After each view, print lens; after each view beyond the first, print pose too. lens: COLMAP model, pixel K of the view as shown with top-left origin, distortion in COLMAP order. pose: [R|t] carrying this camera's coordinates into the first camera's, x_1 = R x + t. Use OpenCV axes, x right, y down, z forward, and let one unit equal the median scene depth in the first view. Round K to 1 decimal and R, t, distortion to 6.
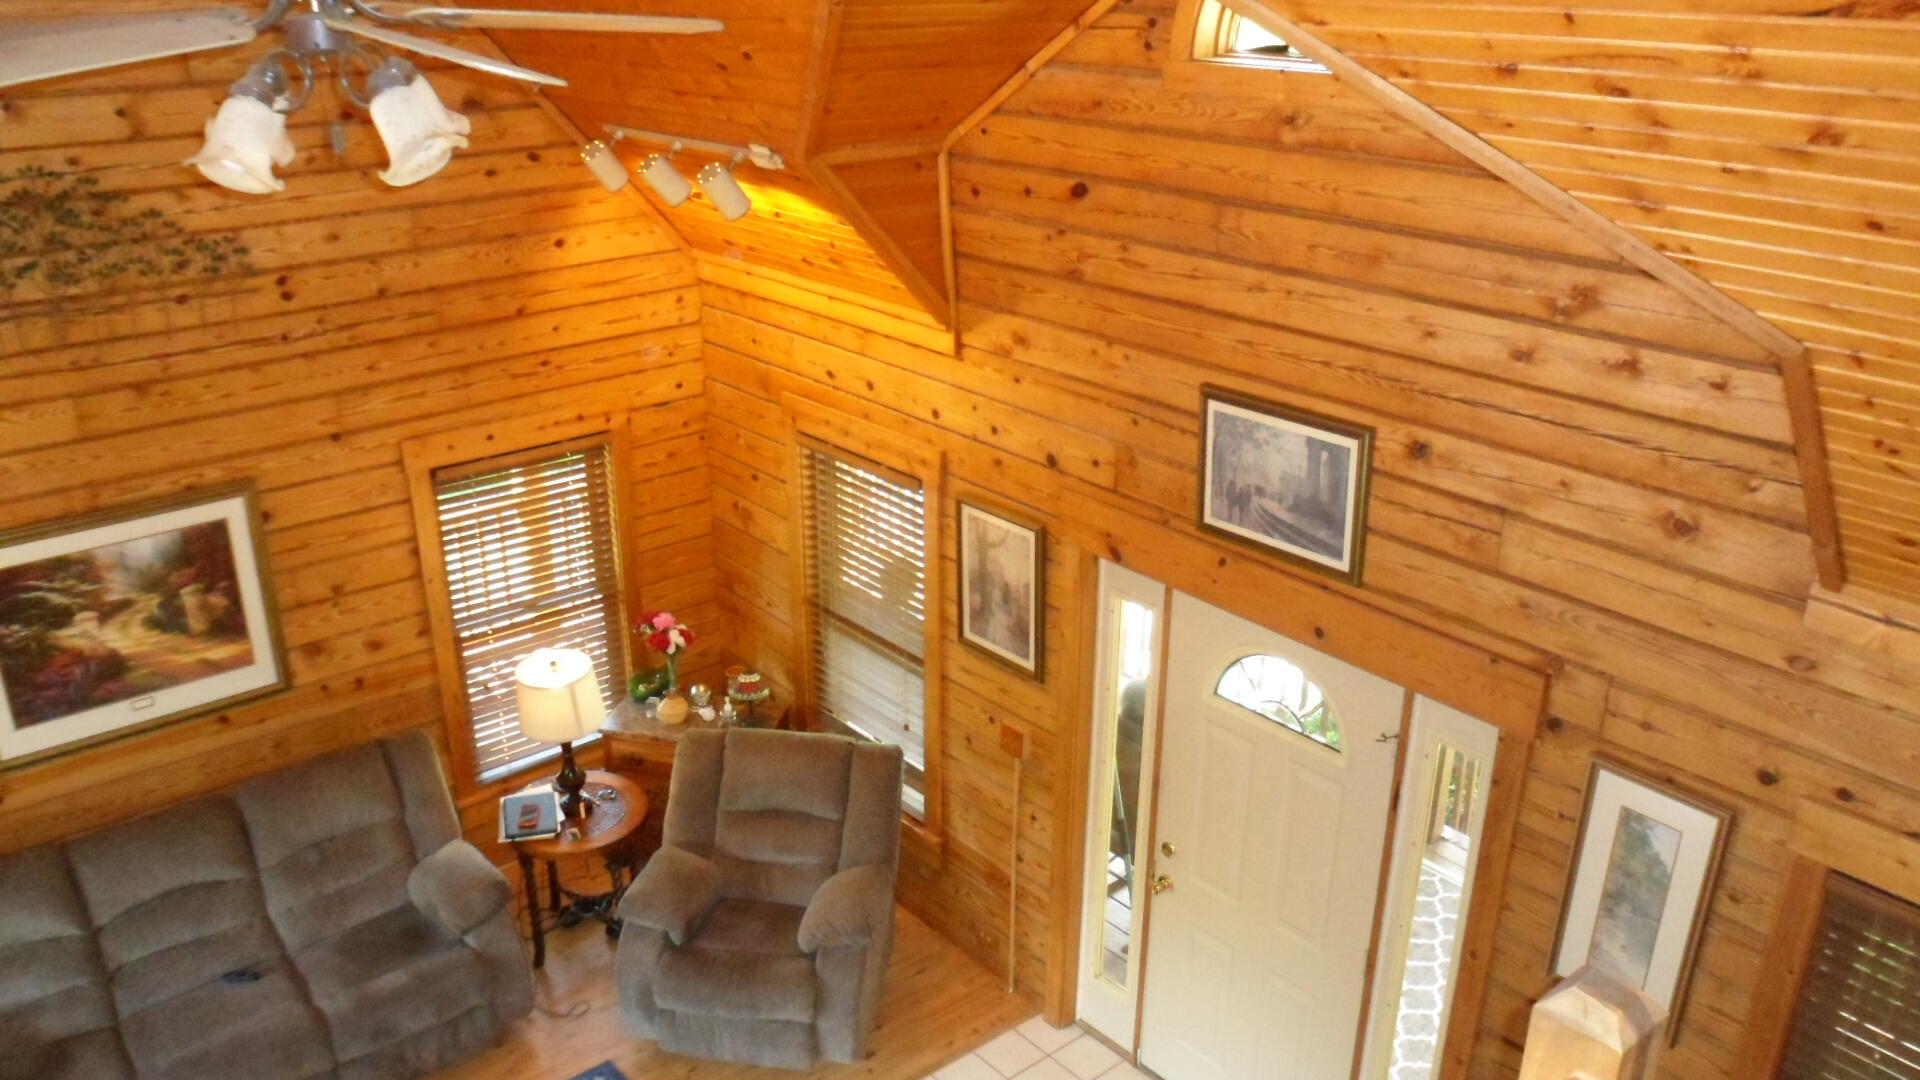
lens RADIAL K [[1500.9, 0, 955.8], [0, 1500.9, 534.9], [0, 0, 1]] dist [-0.186429, 0.200951]
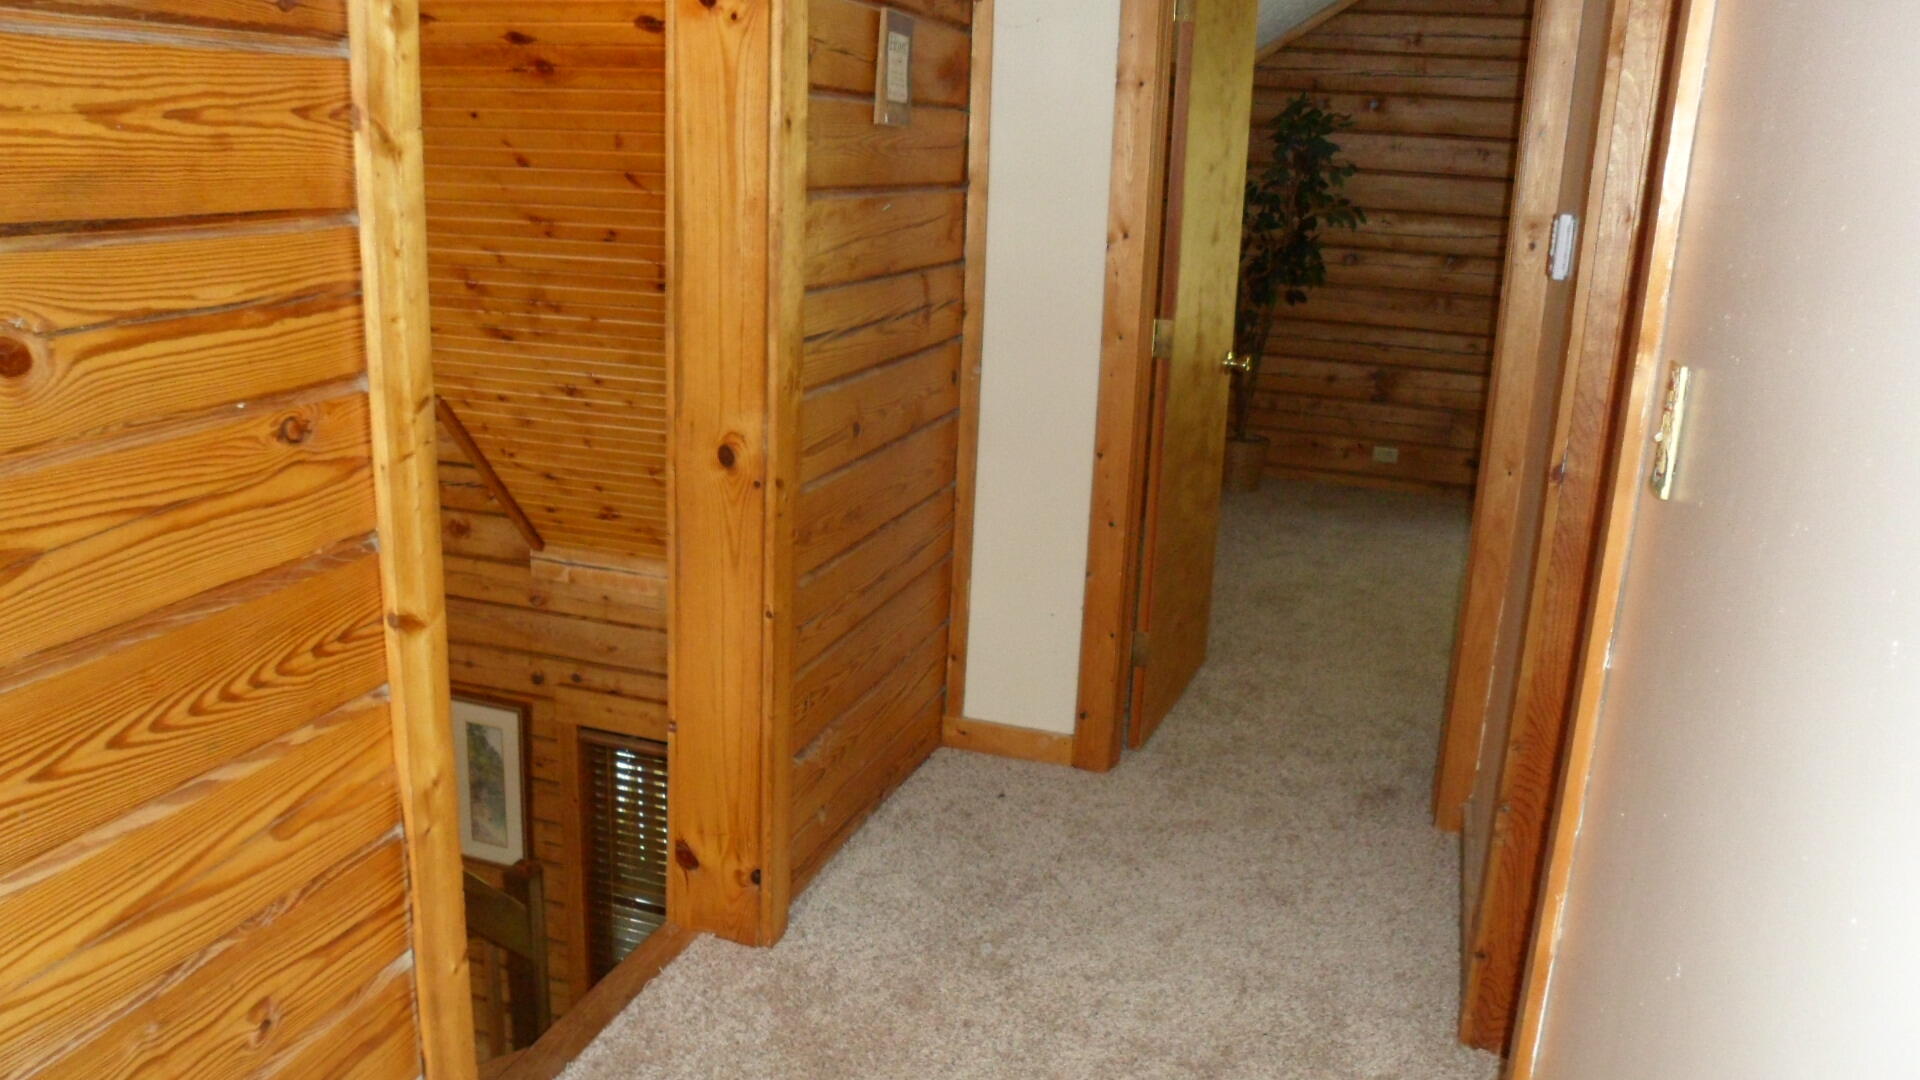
lens RADIAL K [[1500.9, 0, 955.8], [0, 1500.9, 534.9], [0, 0, 1]] dist [-0.186429, 0.200951]
pose [[0.846976, -0.106279, 0.520900, 0.081726], [0.161553, 0.984932, -0.061727, 0.121379], [-0.506490, 0.136434, 0.851383, -0.407869]]
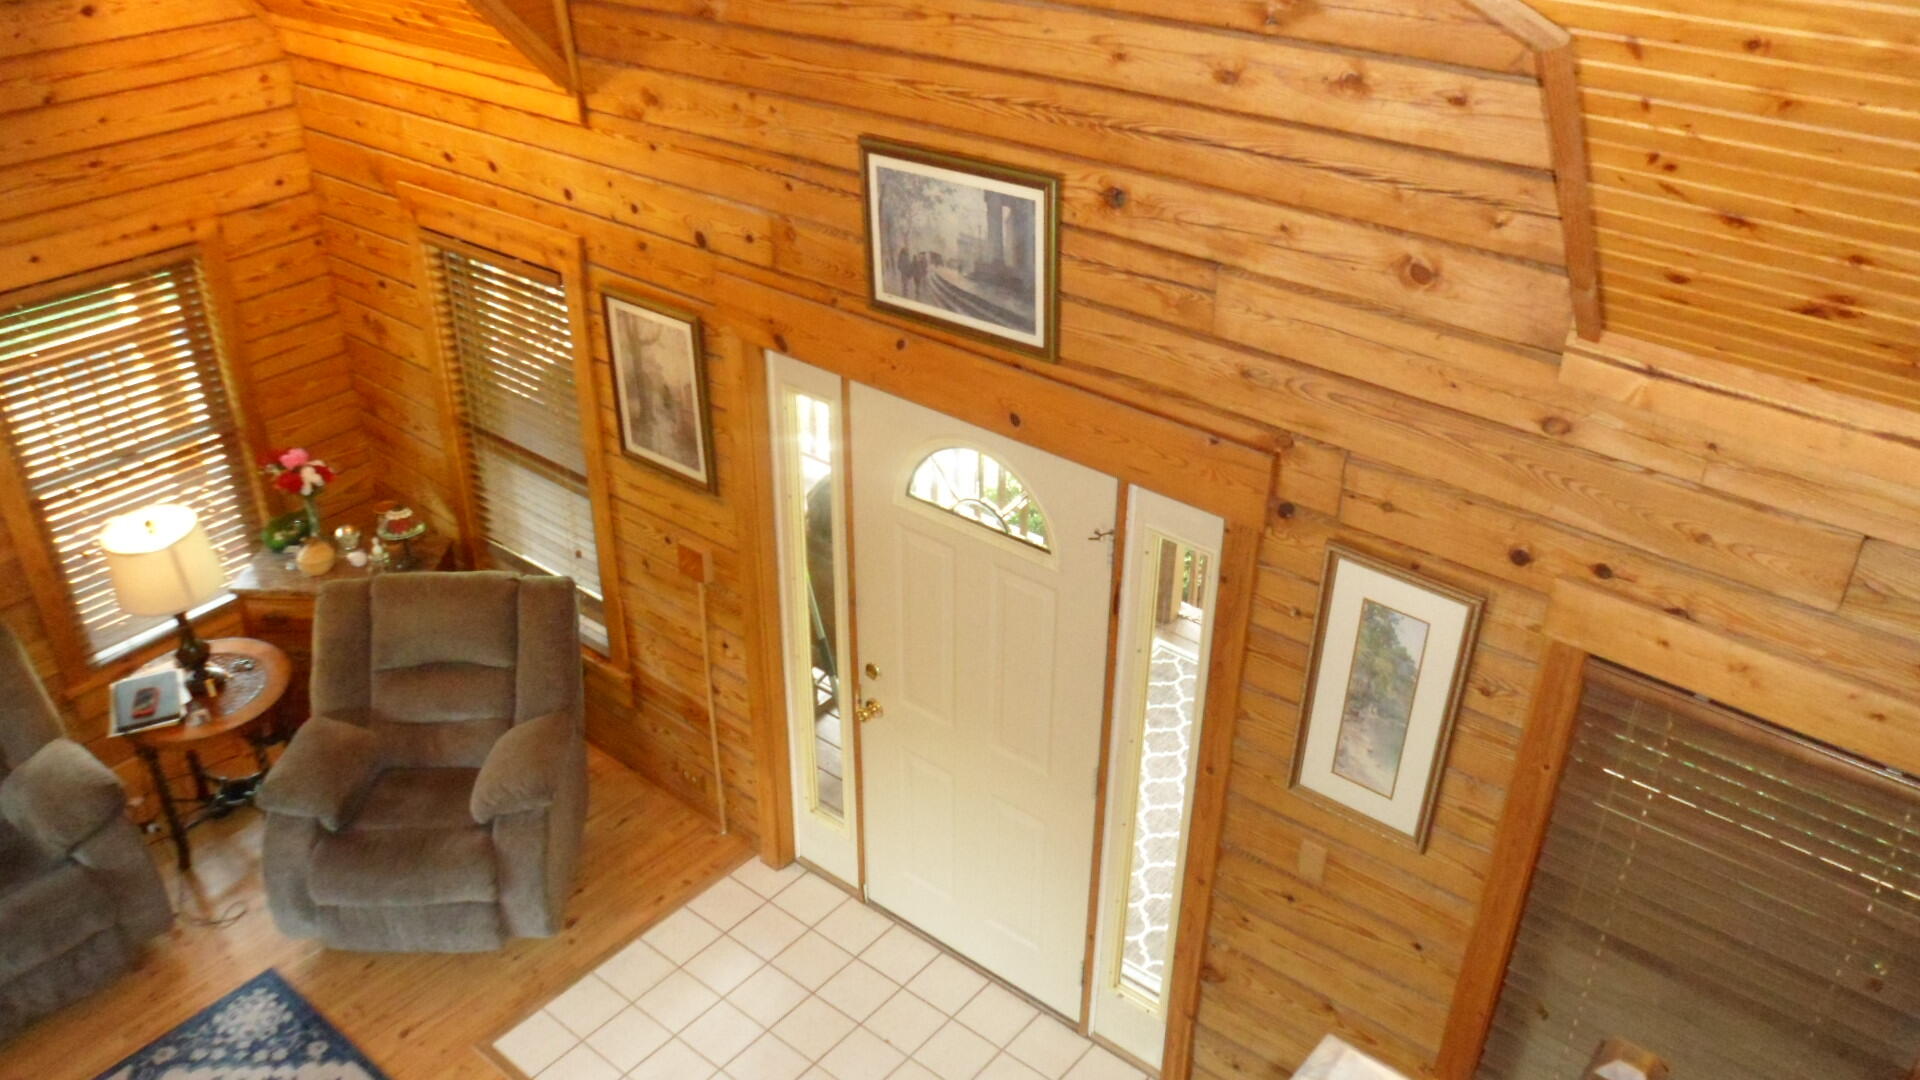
lens RADIAL K [[1500.9, 0, 955.8], [0, 1500.9, 534.9], [0, 0, 1]] dist [-0.186429, 0.200951]
pose [[0.982566, -0.090642, 0.162321, 0.053225], [0.065955, 0.986255, 0.151494, -0.001698], [-0.173821, -0.138147, 0.975039, 0.124461]]
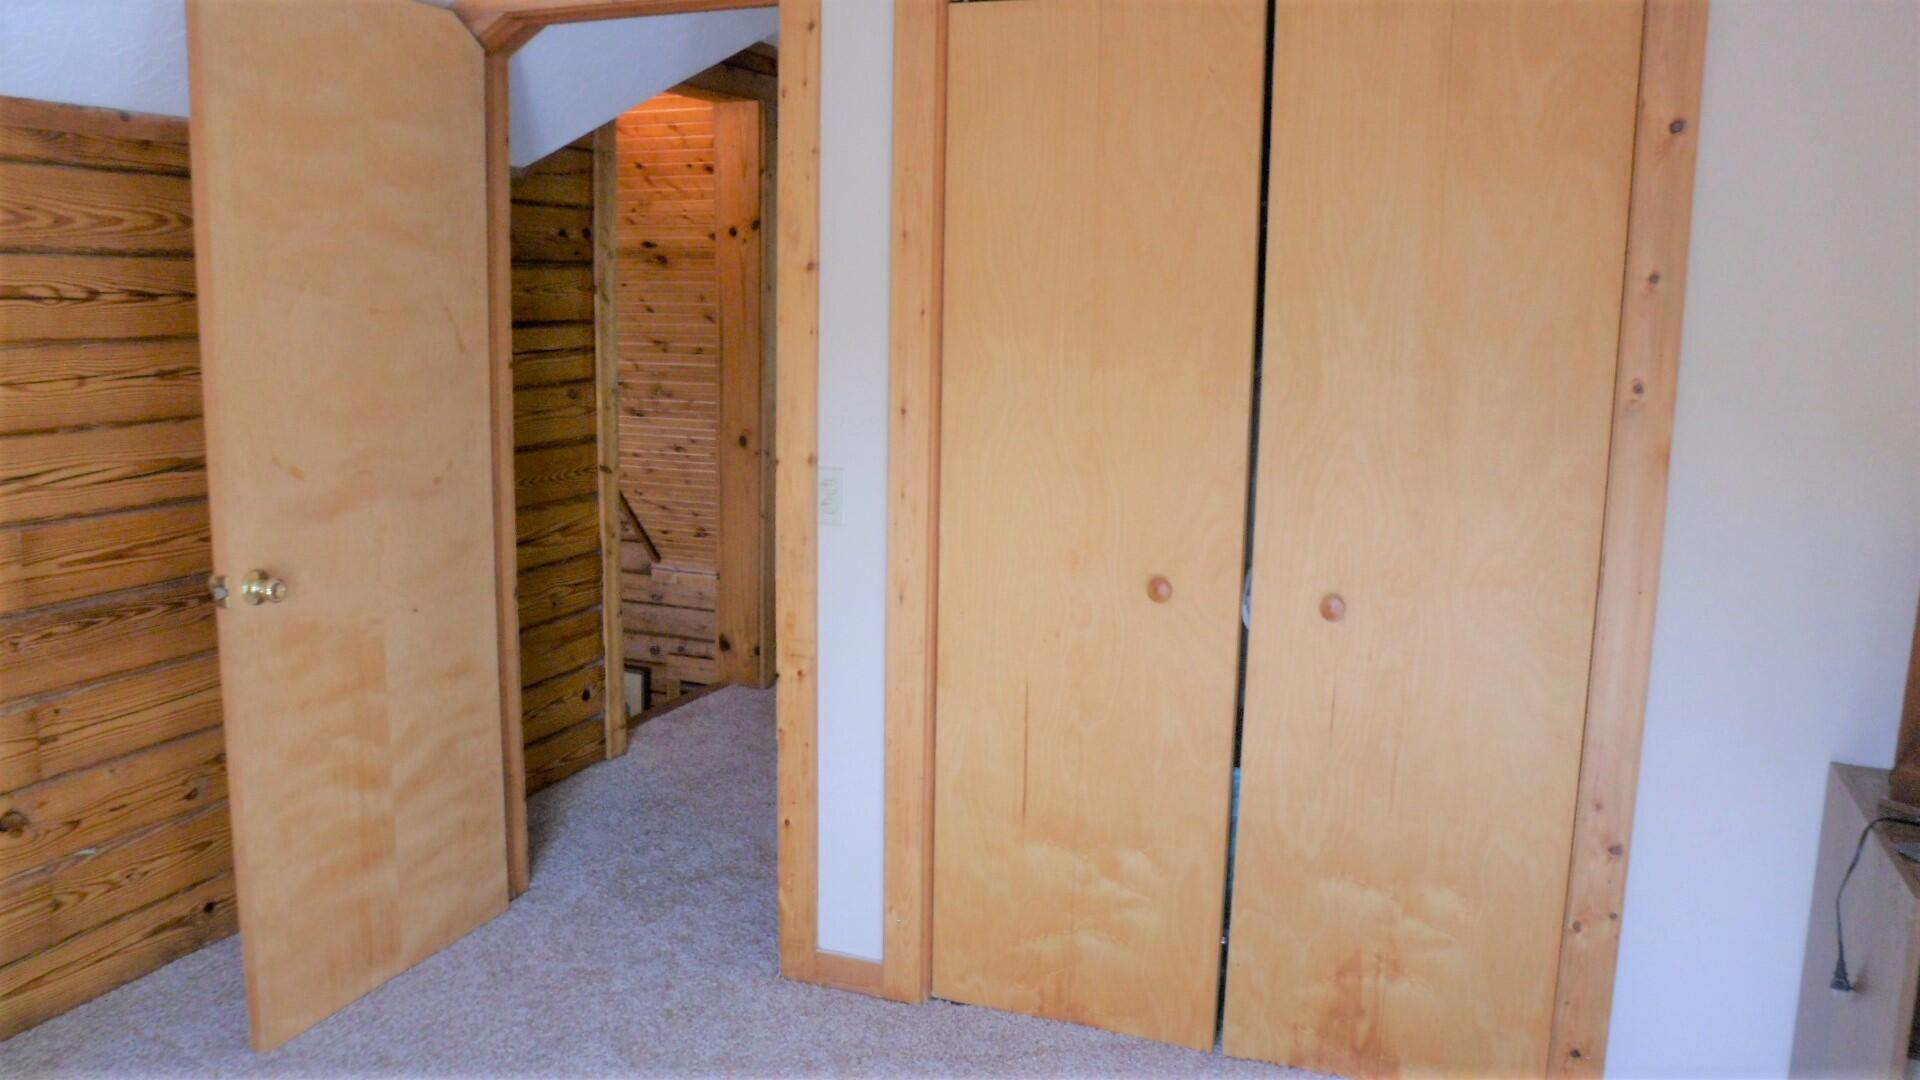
lens RADIAL K [[1500.9, 0, 955.8], [0, 1500.9, 534.9], [0, 0, 1]] dist [-0.186429, 0.200951]
pose [[0.885597, -0.062286, 0.460259, -0.073568], [0.159098, 0.971696, -0.174626, 0.317907], [-0.436355, 0.227875, 0.870441, -0.903057]]
